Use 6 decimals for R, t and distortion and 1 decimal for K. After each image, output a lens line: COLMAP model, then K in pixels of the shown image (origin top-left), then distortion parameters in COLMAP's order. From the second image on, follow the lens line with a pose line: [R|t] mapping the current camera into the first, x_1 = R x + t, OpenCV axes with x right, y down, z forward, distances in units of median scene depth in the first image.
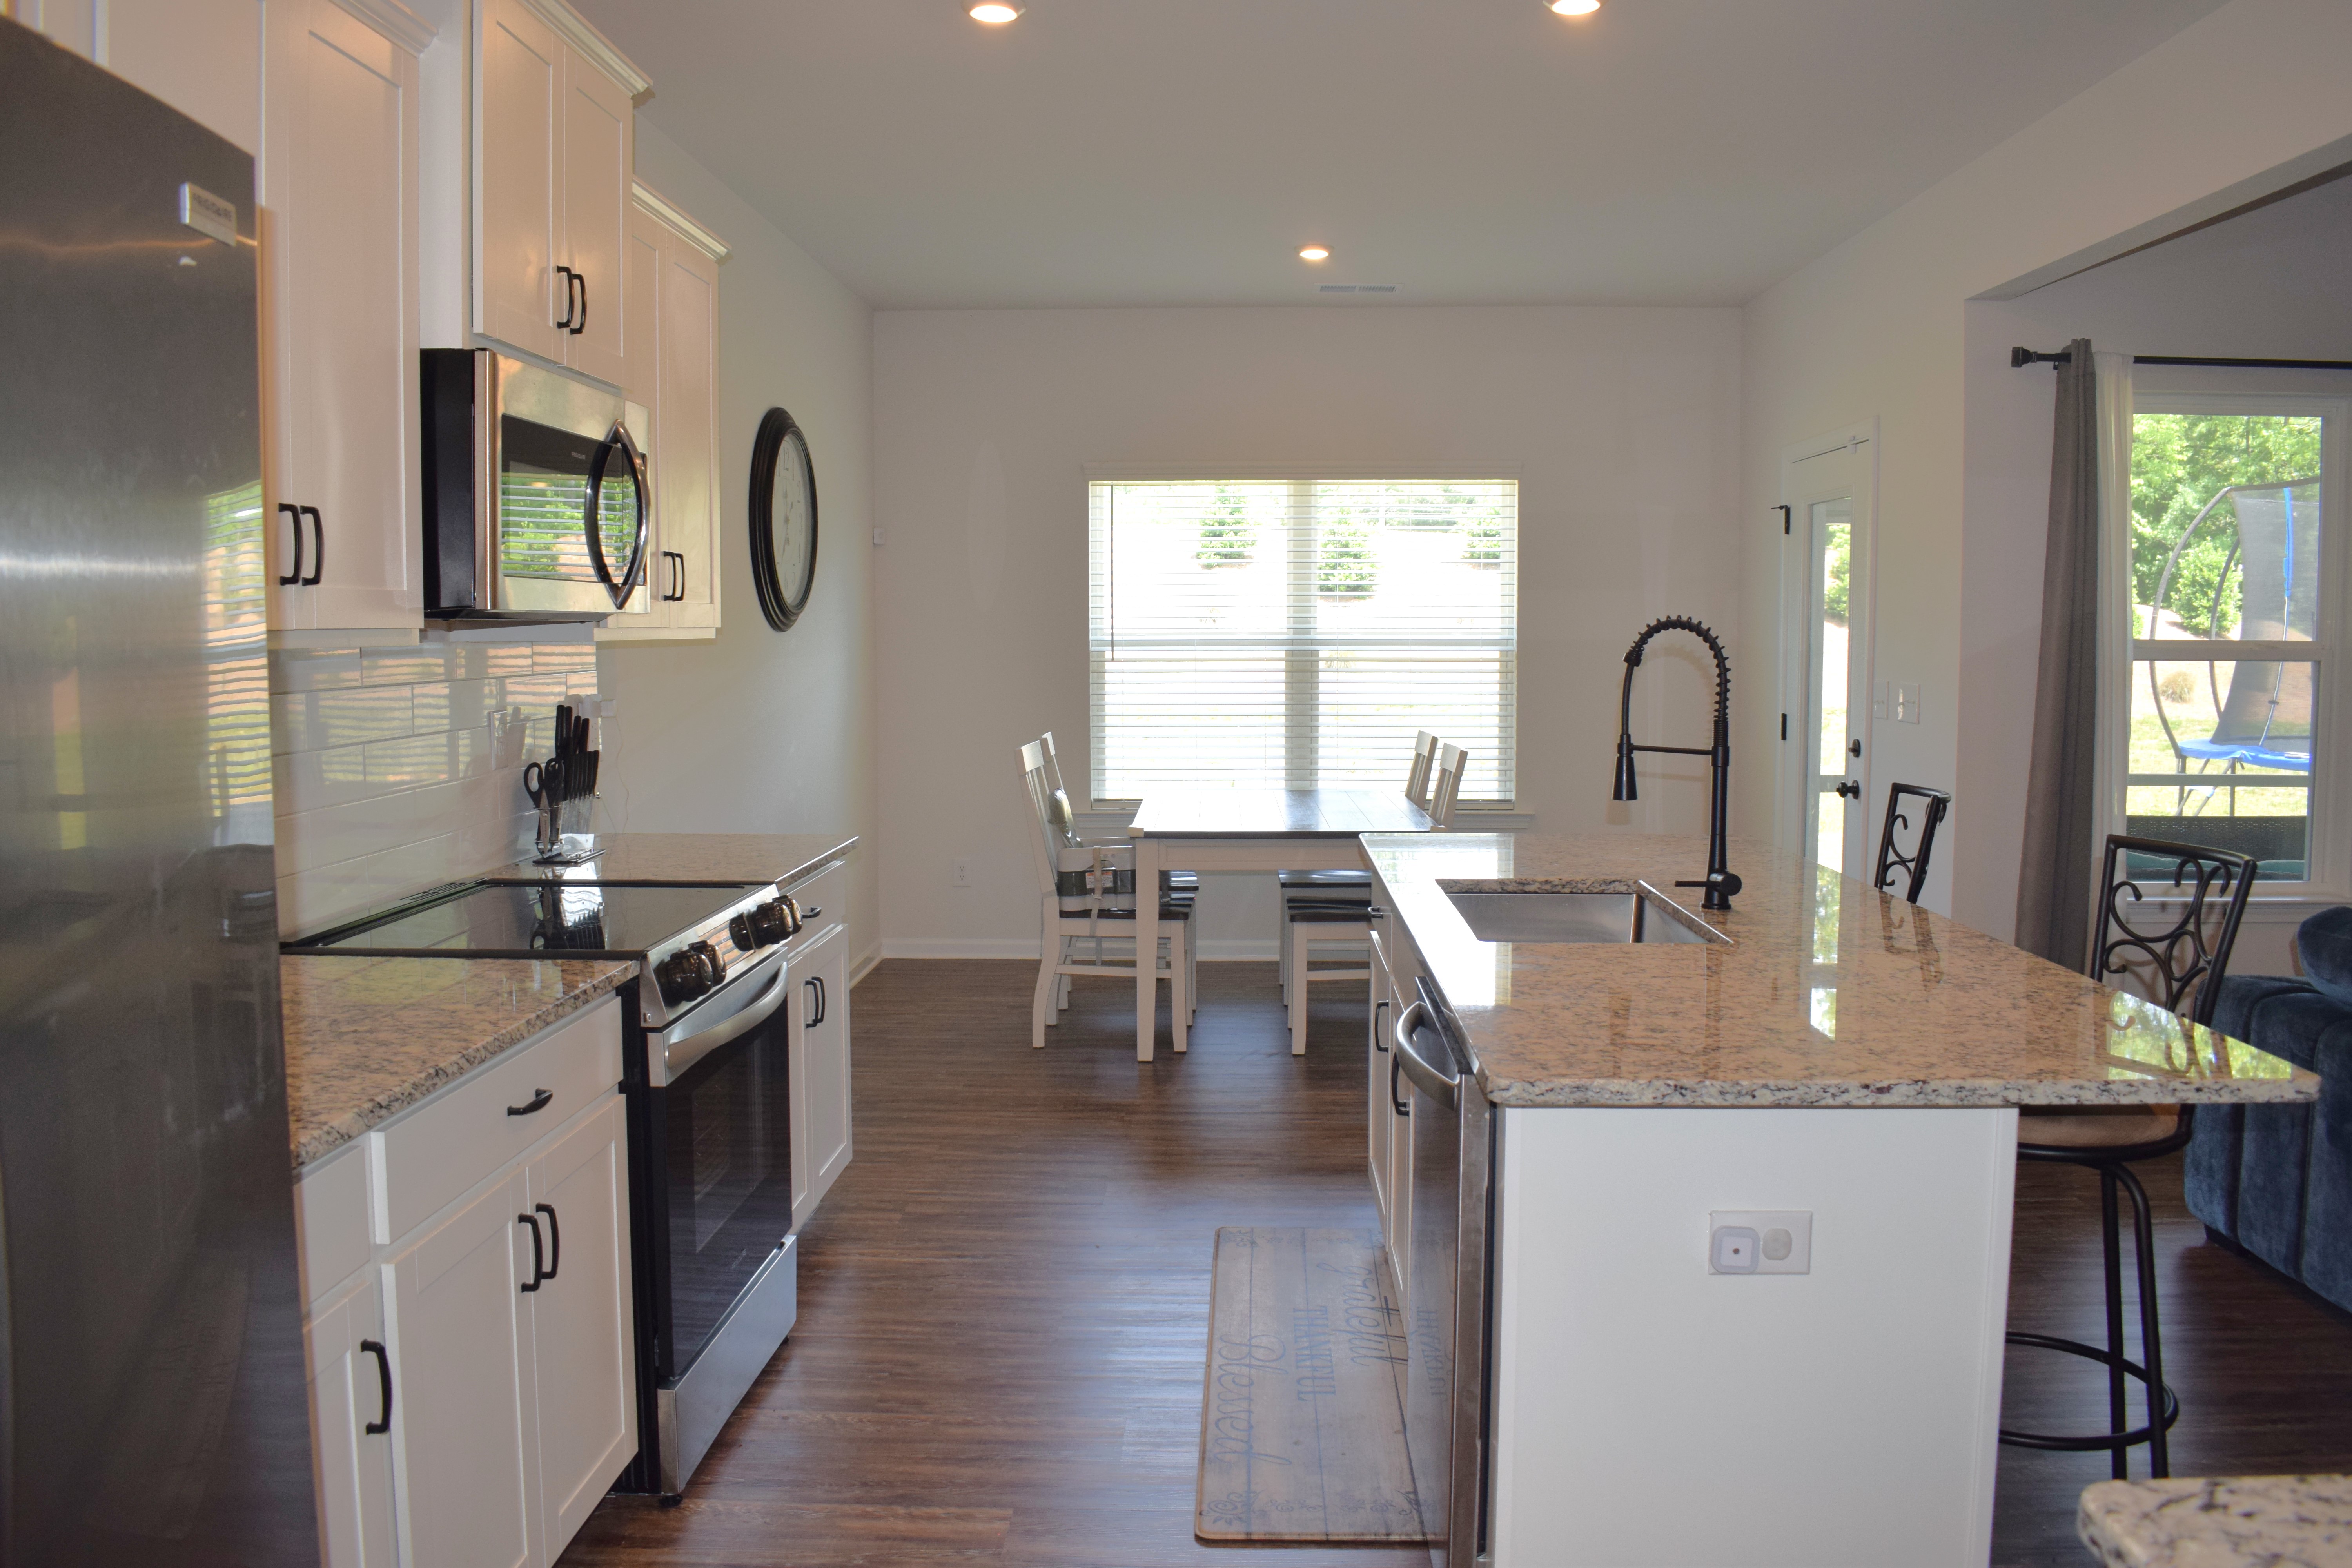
lens RADIAL K [[1924.6, 0, 1176.0], [0, 1924.6, 784.0], [0, 0, 1]] dist [-0.011487, -0.006301]
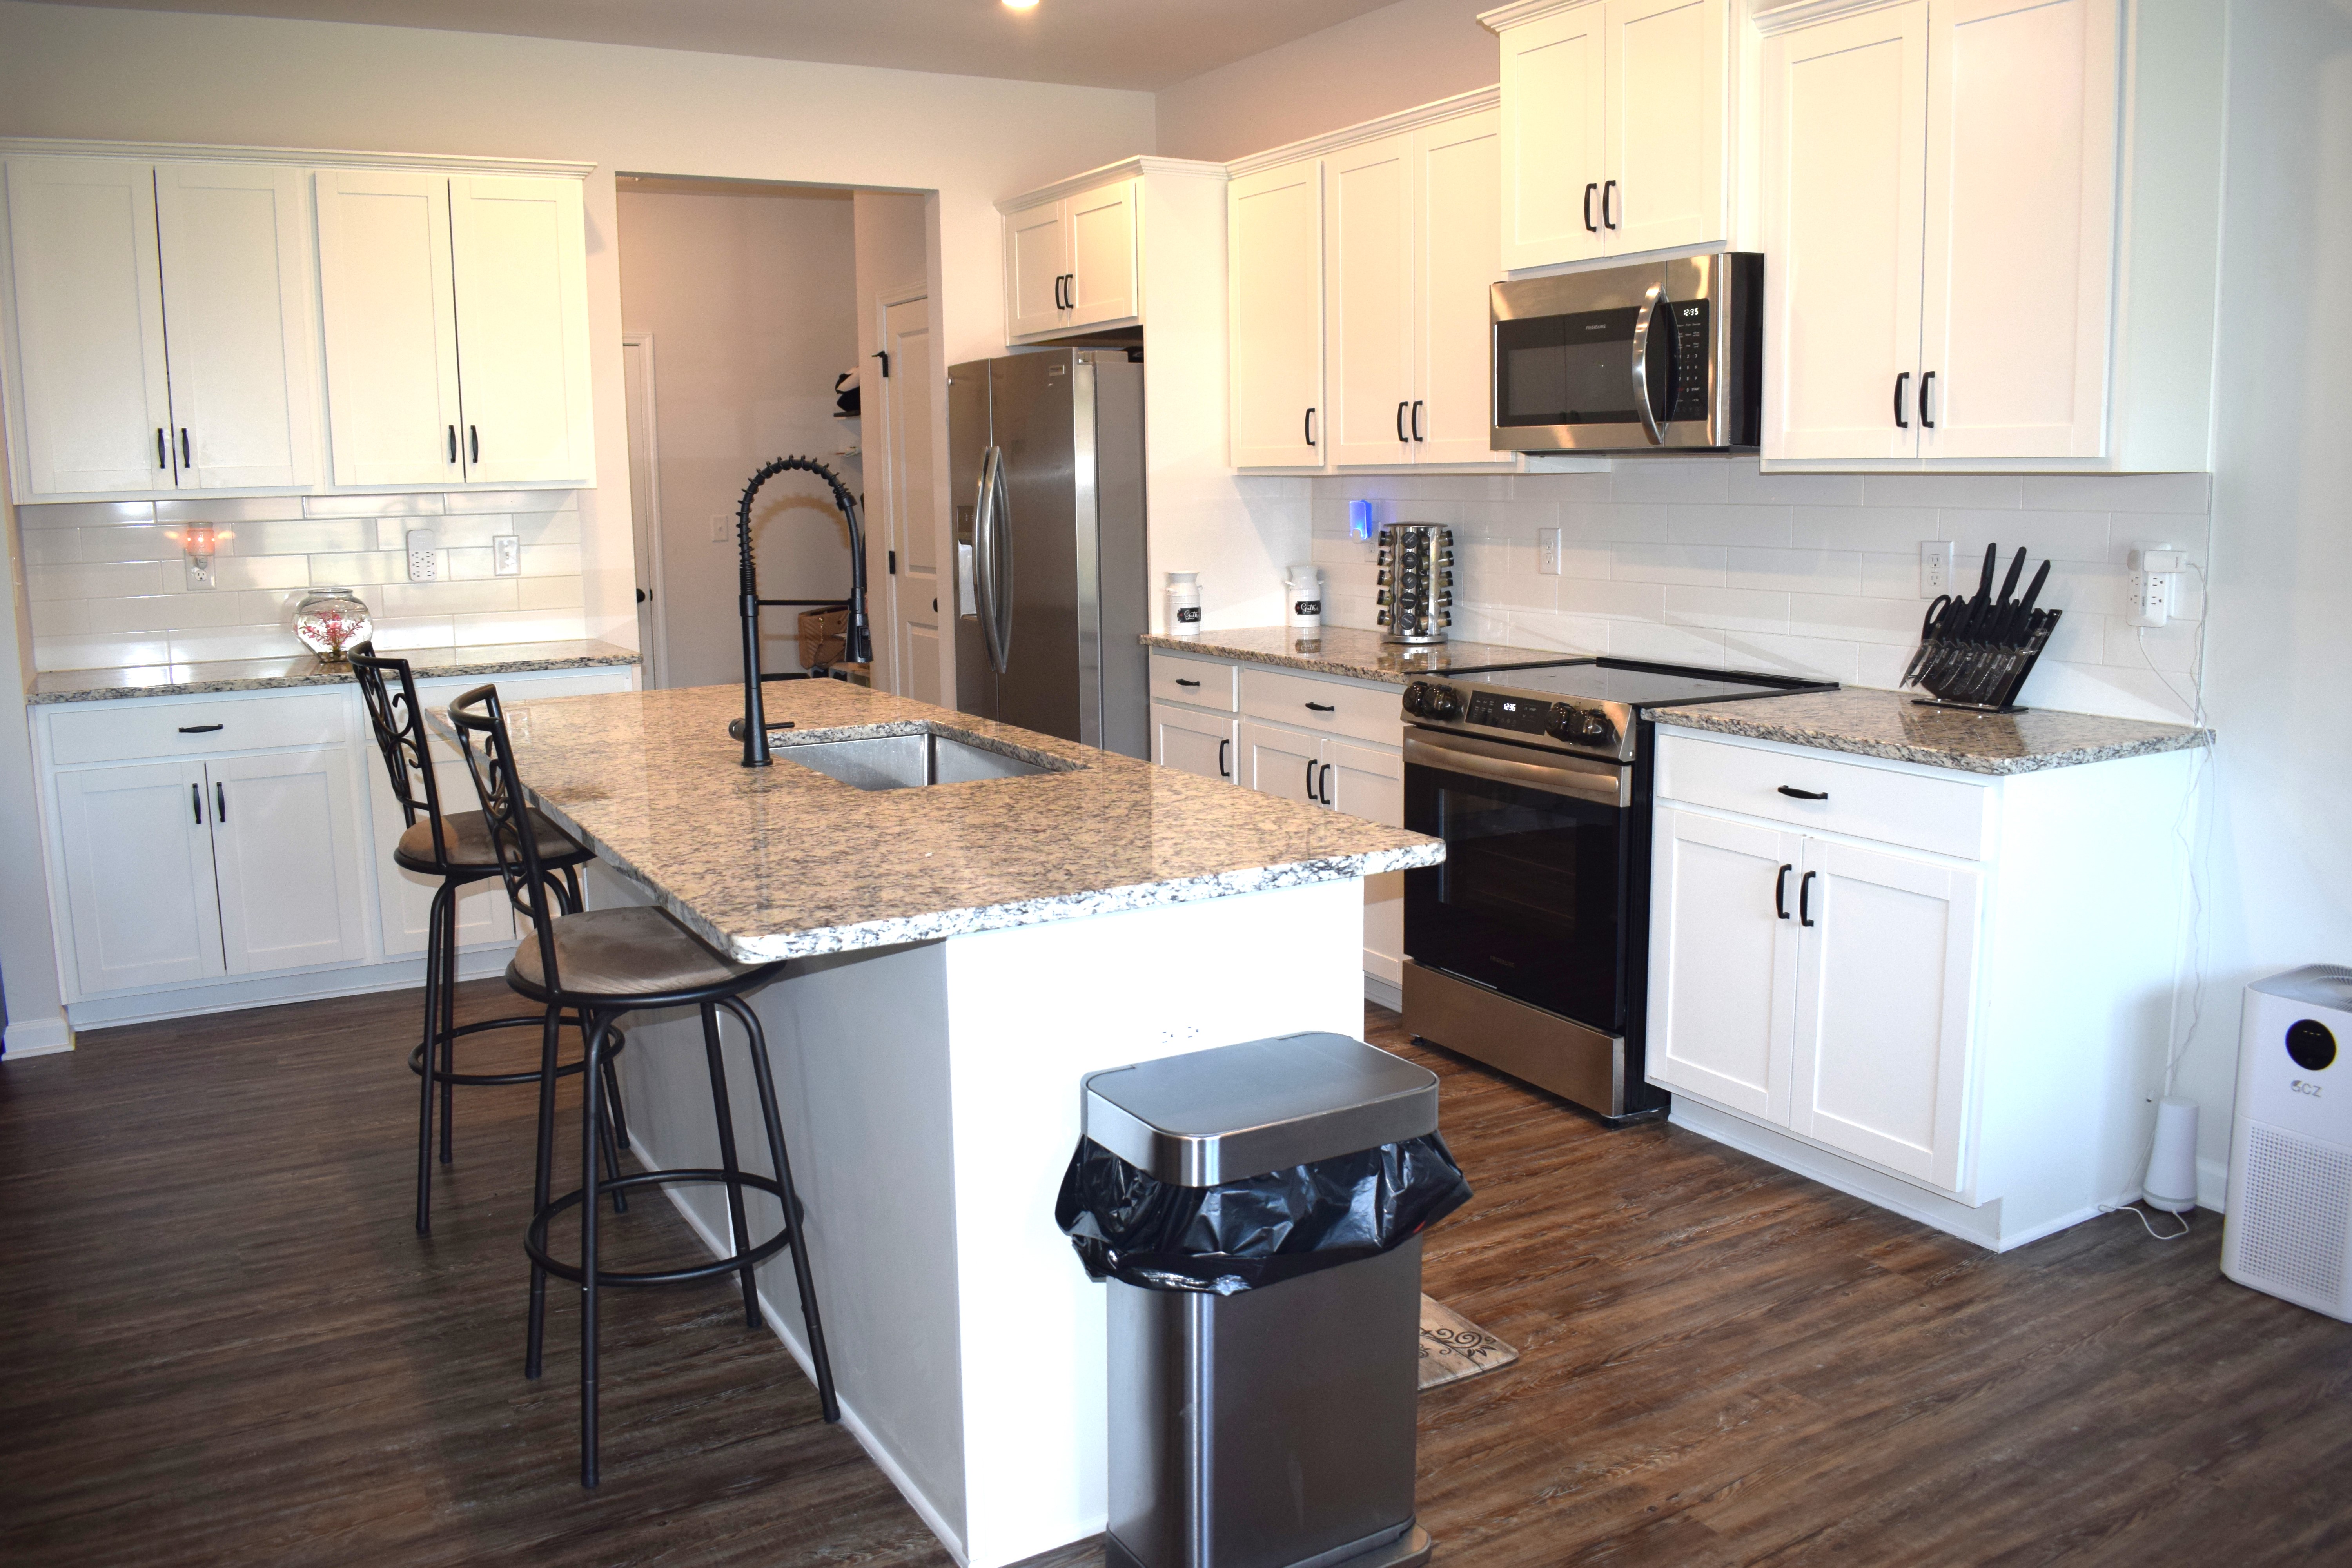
lens RADIAL K [[1924.6, 0, 1176.0], [0, 1924.6, 784.0], [0, 0, 1]] dist [-0.011487, -0.006301]
pose [[-0.865107, 0.089438, -0.493549, 0.437006], [-0.025157, 0.974999, 0.220779, -0.109341], [0.500956, 0.203414, -0.841229, 1.459489]]
